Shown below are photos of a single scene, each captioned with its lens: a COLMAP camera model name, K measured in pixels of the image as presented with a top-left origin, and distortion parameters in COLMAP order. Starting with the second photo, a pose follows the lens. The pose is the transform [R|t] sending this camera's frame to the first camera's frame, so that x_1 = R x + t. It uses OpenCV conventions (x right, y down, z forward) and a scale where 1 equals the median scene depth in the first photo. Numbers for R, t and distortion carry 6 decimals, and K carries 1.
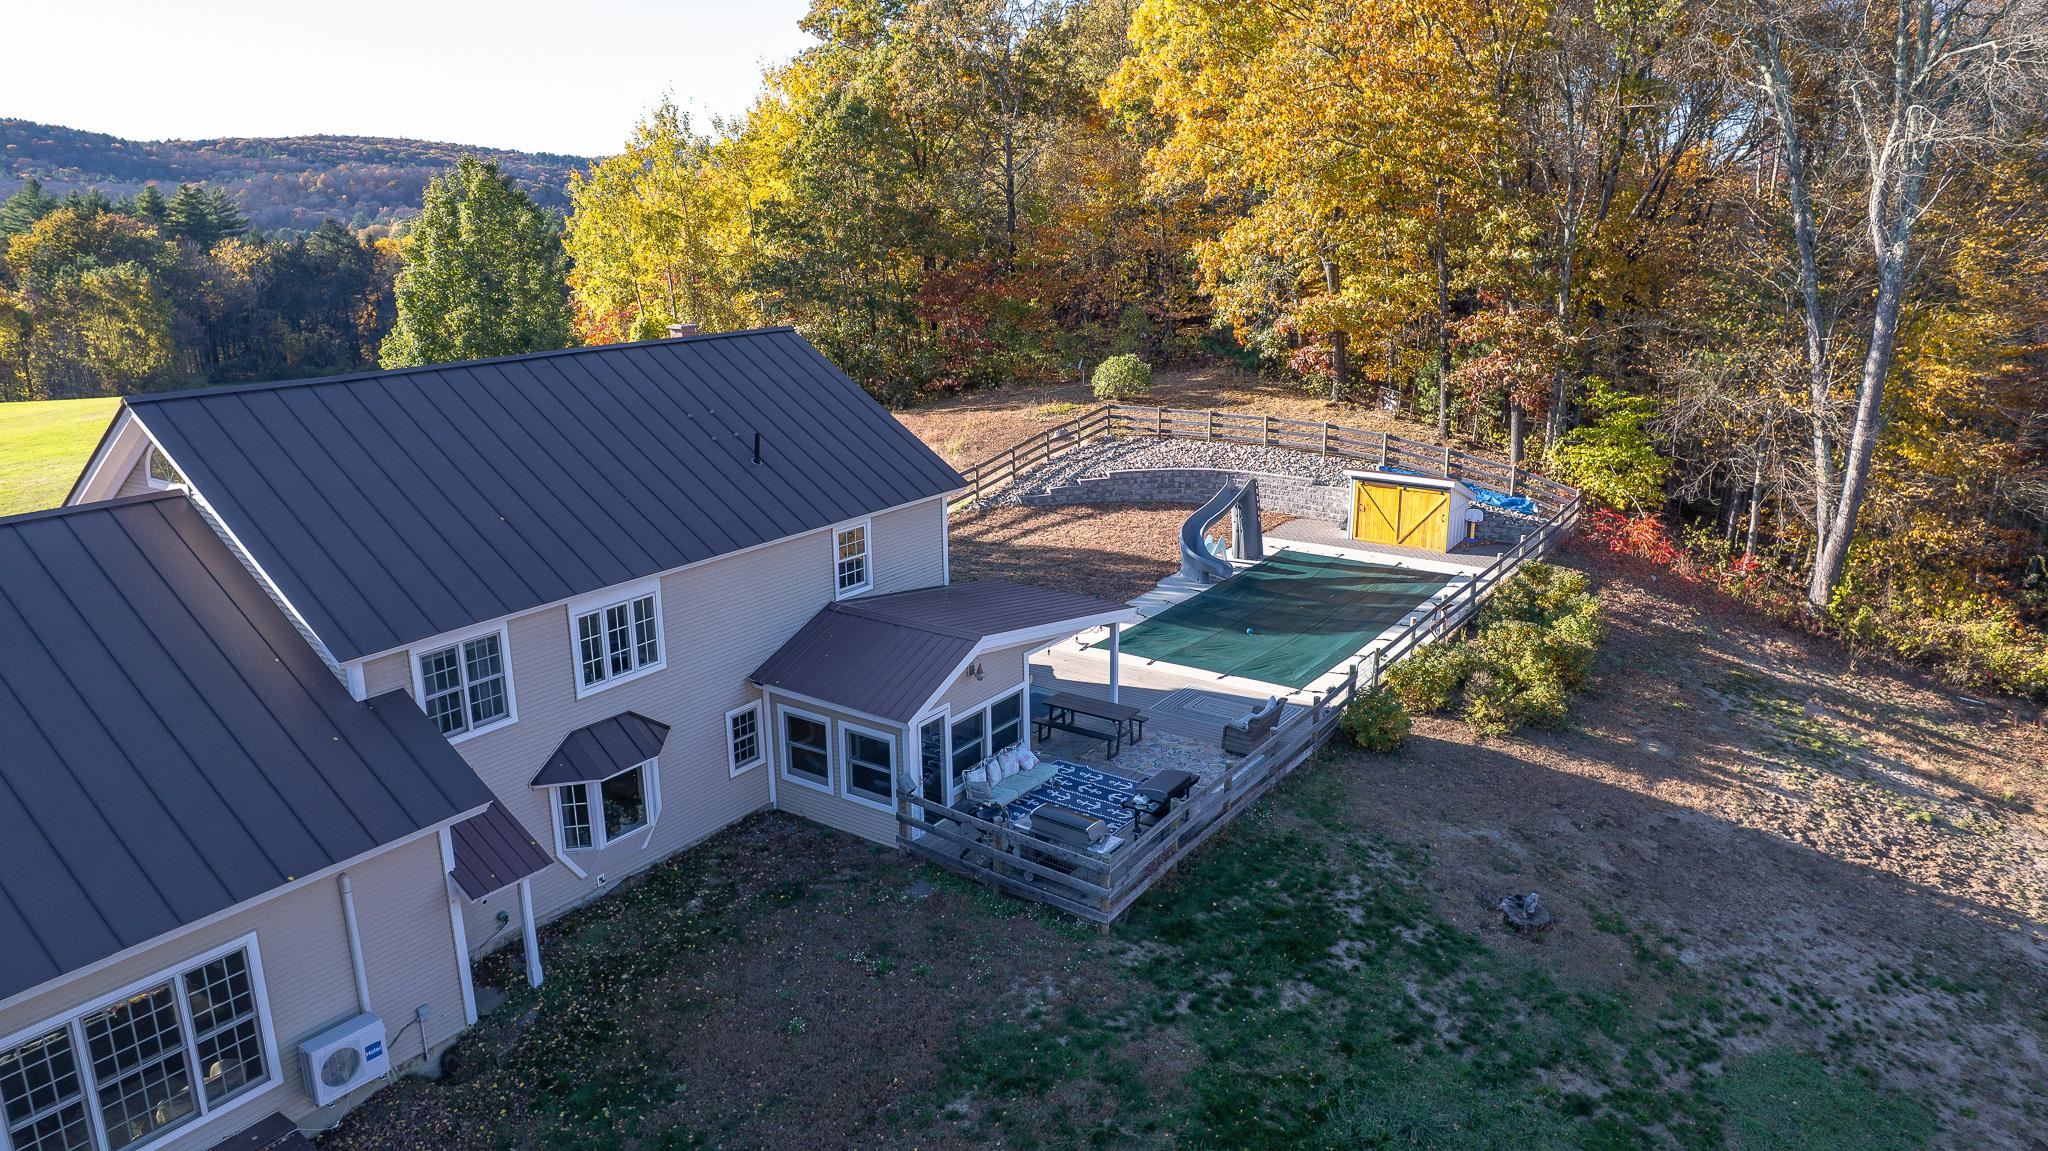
lens RADIAL K [[1315.1, 0, 1023.9], [0, 1315.1, 574.6], [0, 0, 1]] dist [-0.033517, 0.020084]
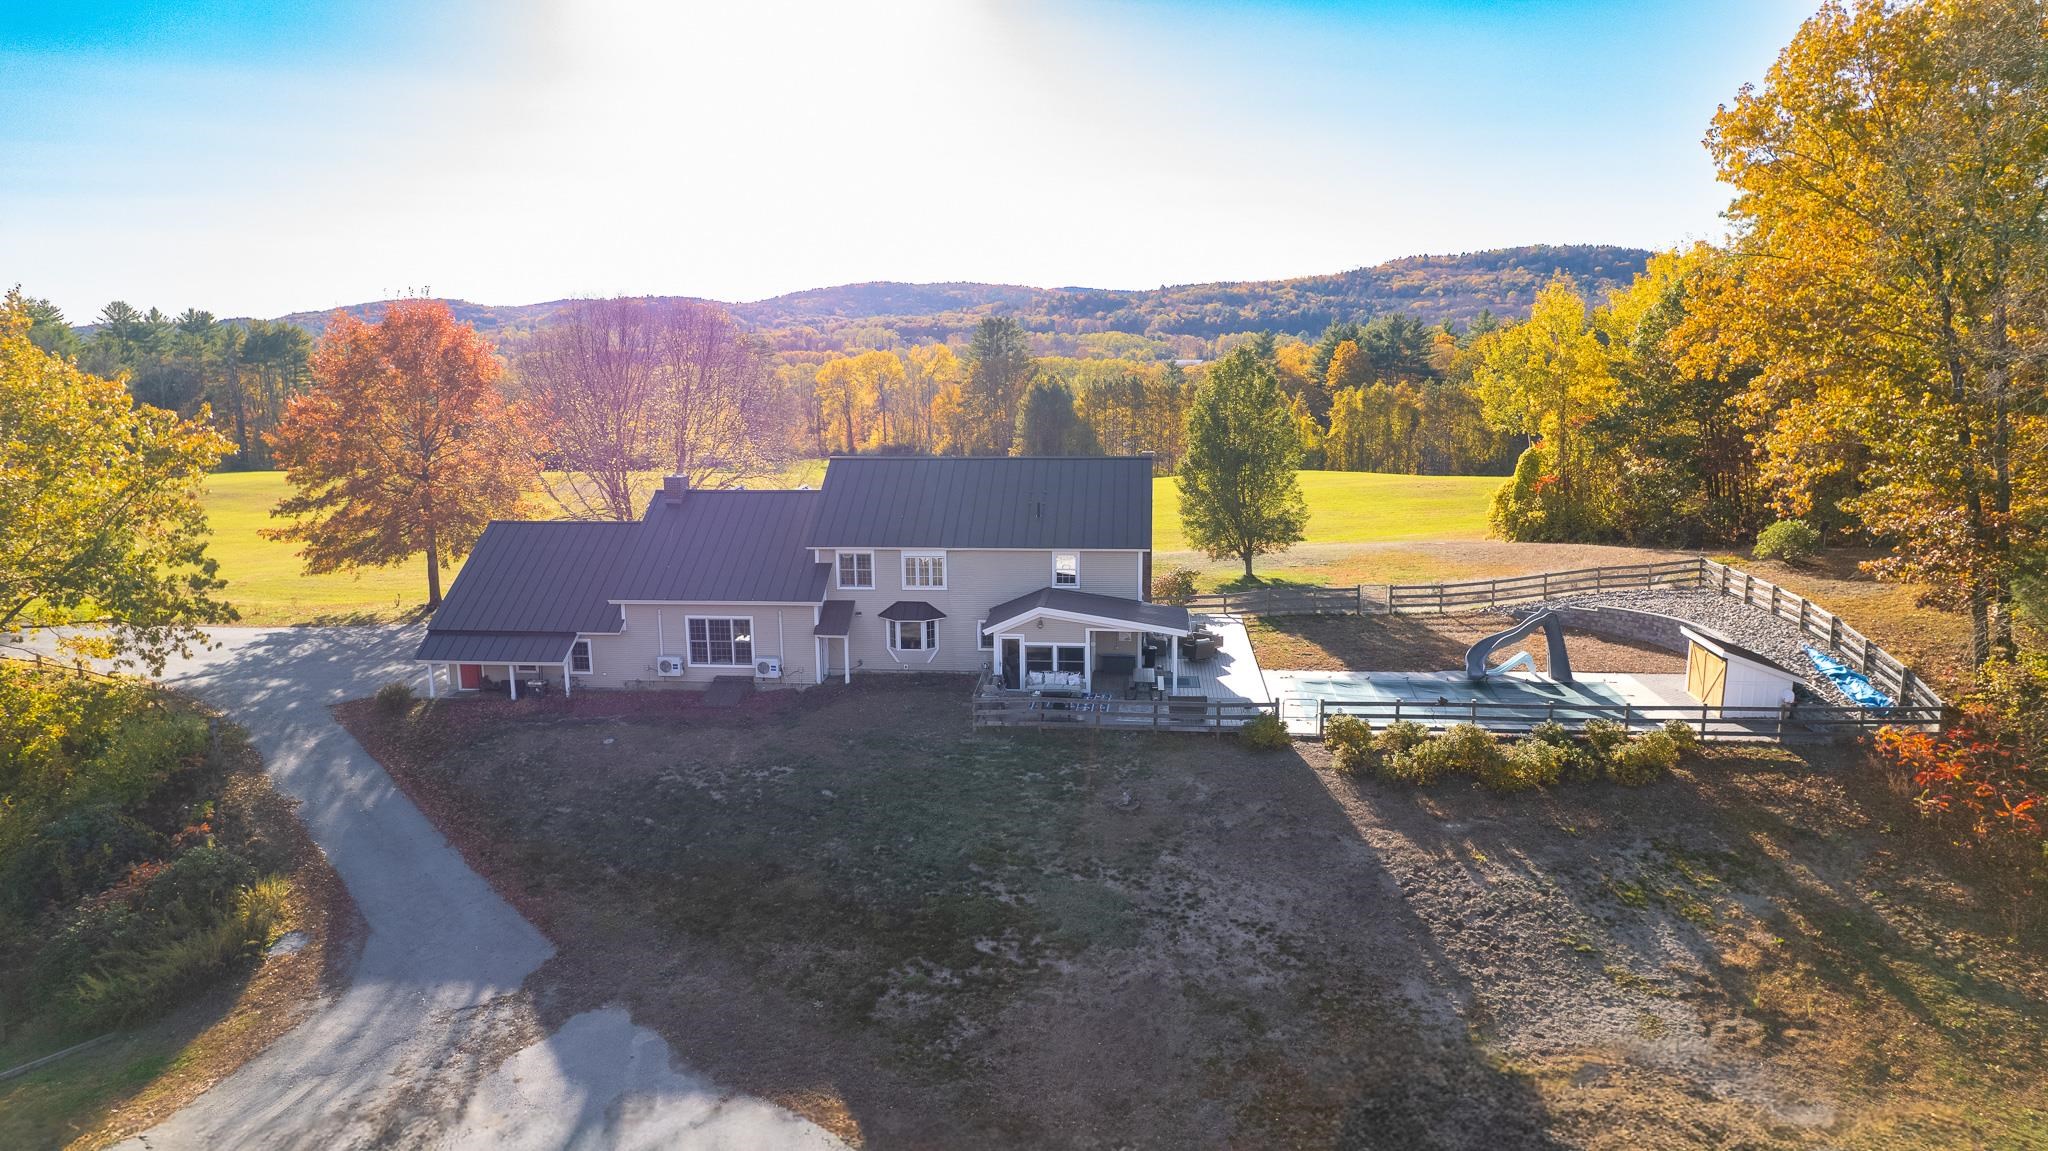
lens RADIAL K [[1315.1, 0, 1027.2], [0, 1315.1, 578.9], [0, 0, 1]] dist [-0.033517, 0.020084]
pose [[0.479222, 0.159554, -0.863069, 1.737033], [-0.225528, 0.972706, 0.054596, -0.104418], [0.848223, 0.168483, 0.502126, -0.070084]]
